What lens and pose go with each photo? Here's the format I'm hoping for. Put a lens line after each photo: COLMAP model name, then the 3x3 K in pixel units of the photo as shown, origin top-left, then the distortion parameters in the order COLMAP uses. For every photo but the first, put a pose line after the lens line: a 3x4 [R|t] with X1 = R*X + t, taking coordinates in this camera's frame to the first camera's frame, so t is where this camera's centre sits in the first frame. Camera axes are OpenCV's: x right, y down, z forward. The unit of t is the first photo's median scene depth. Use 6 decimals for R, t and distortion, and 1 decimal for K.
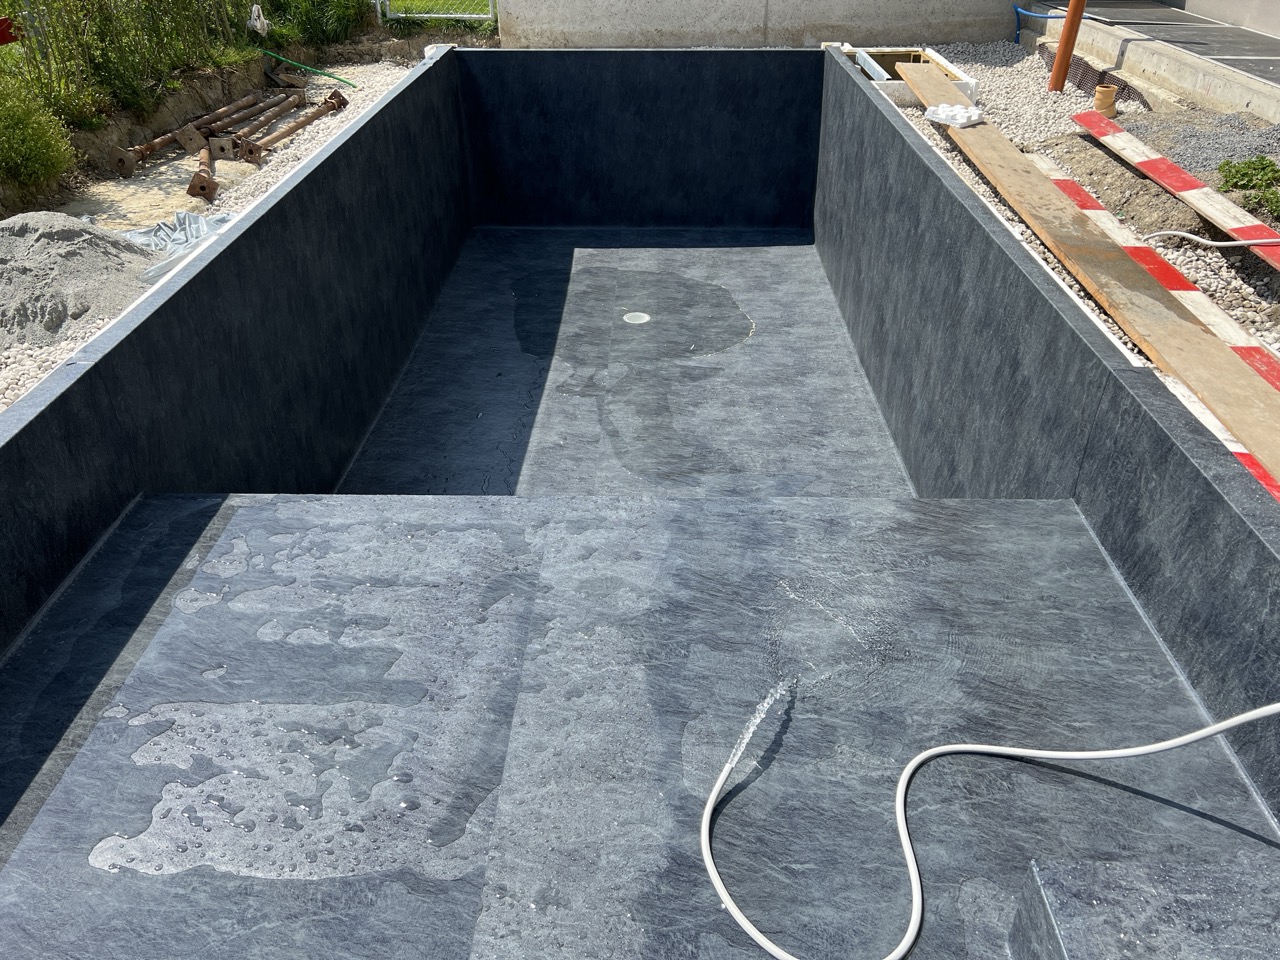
lens RADIAL K [[962.3, 0, 633.3], [0, 962.3, 482.0], [0, 0, 1]] dist [0.052803, -0.061866]
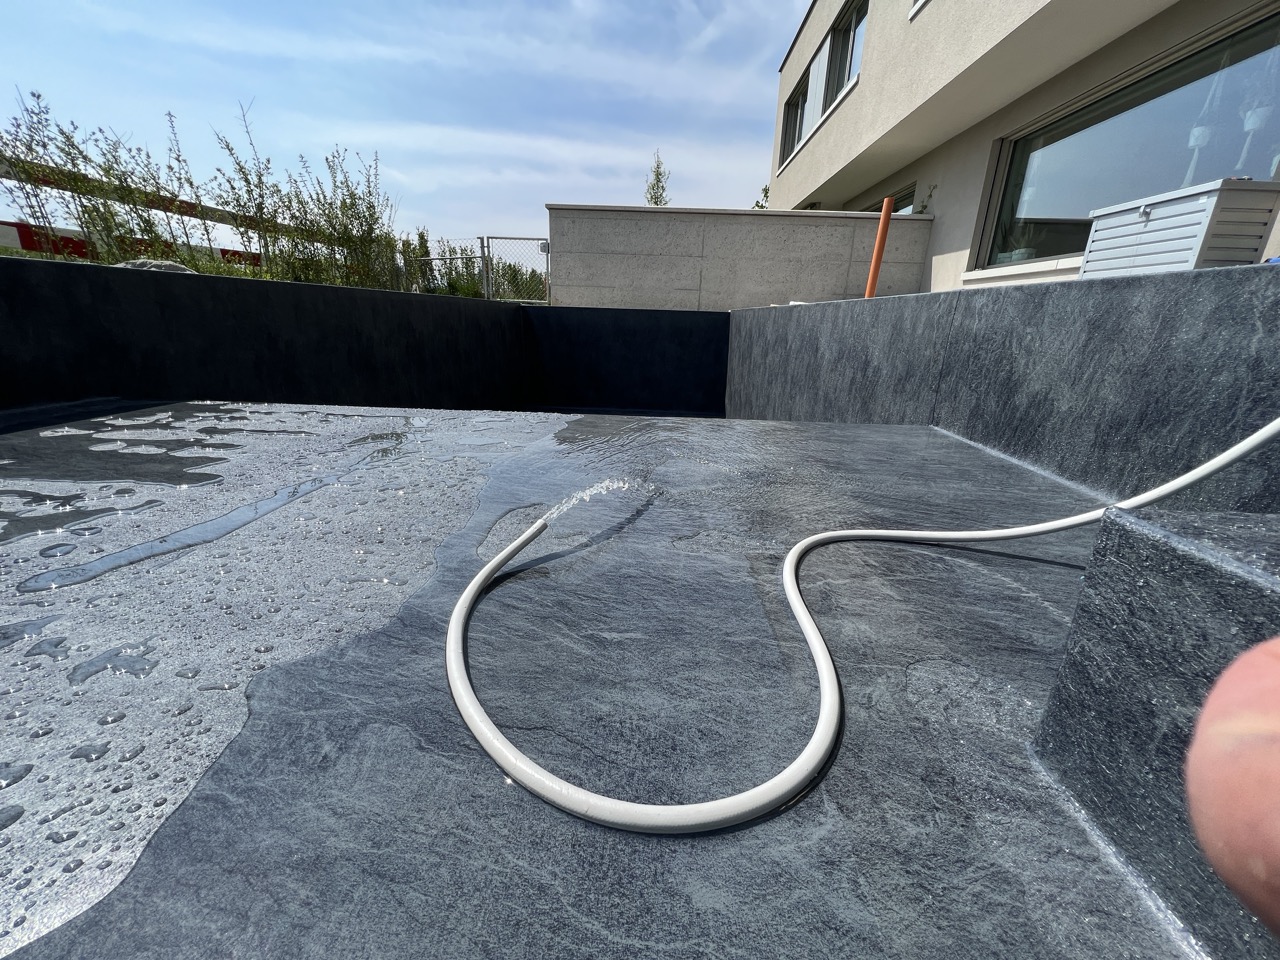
lens RADIAL K [[516.8, 0, 640.0], [0, 516.8, 480.0], [0, 0, 1]] dist [-0.001074, 0.000218]
pose [[0.999289, 0.037675, -0.001515, 0.156847], [-0.036784, 0.965247, -0.258737, 0.331921], [-0.008286, 0.258609, 0.965947, 0.588359]]
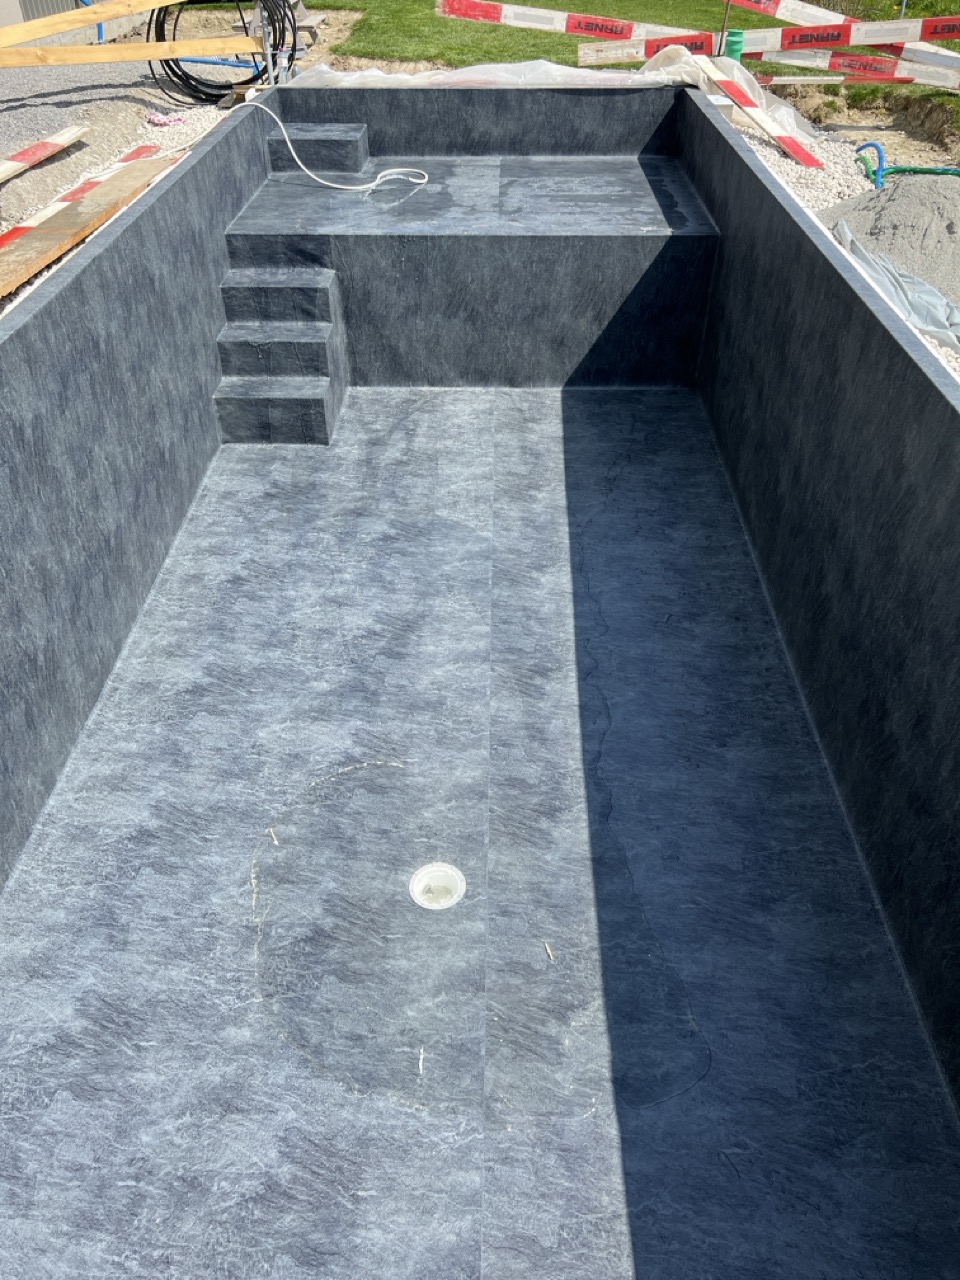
lens RADIAL K [[962.3, 0, 477.6], [0, 962.3, 643.0], [0, 0, 1]] dist [0.052803, -0.061866]
pose [[-0.999947, 0.009377, 0.004240, -0.061265], [0.007067, 0.326144, 0.945294, -2.033689], [0.007481, 0.945274, -0.326193, 3.203302]]
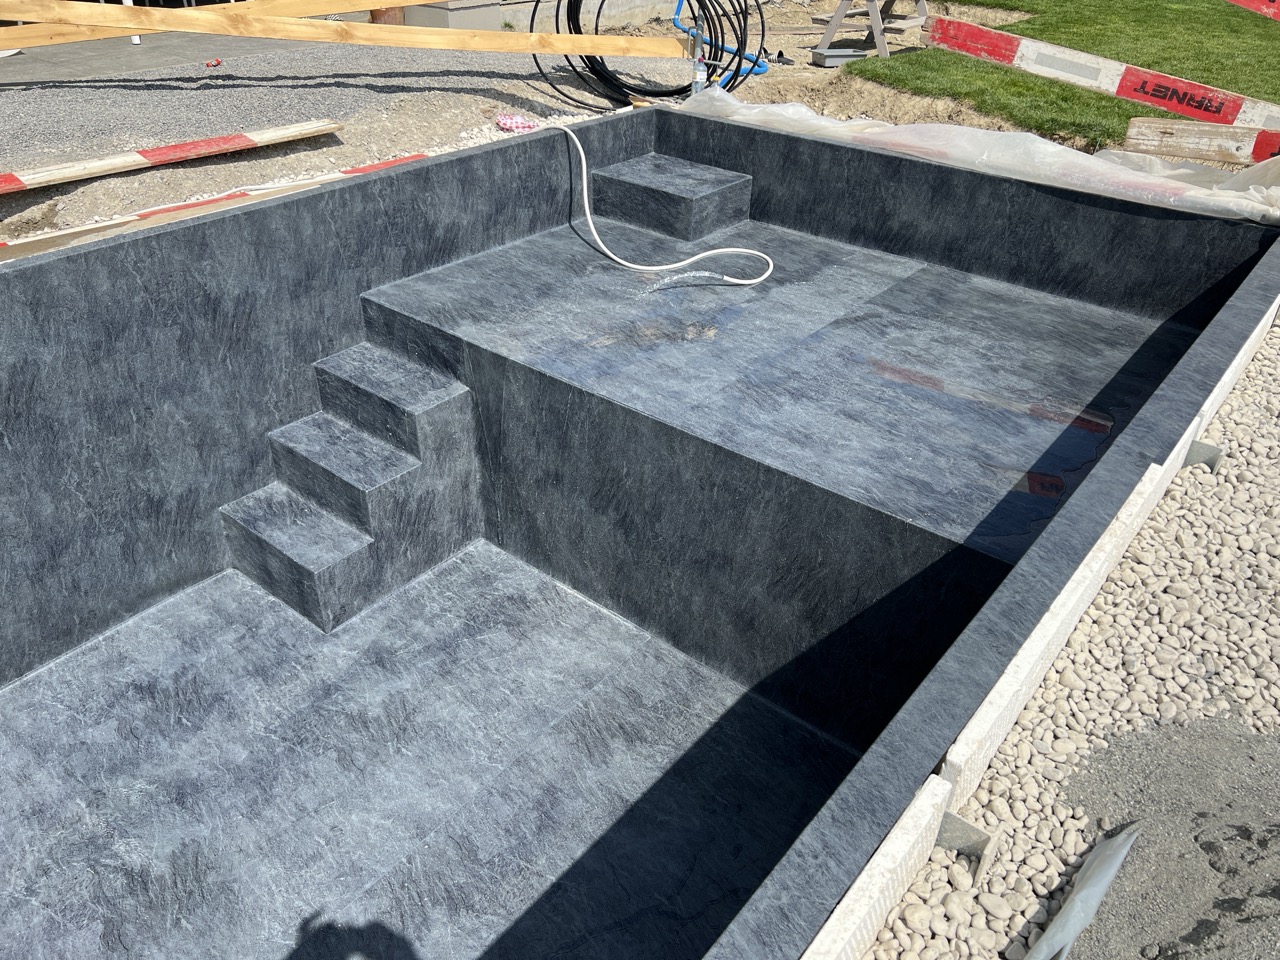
lens RADIAL K [[946.7, 0, 632.9], [0, 946.7, 474.6], [0, 0, 1]] dist [0.055090, -0.069746]
pose [[-0.787494, -0.340764, 0.513549, -0.819139], [0.321642, 0.483554, 0.814078, -1.097754], [-0.525737, 0.806260, -0.271192, 1.830588]]
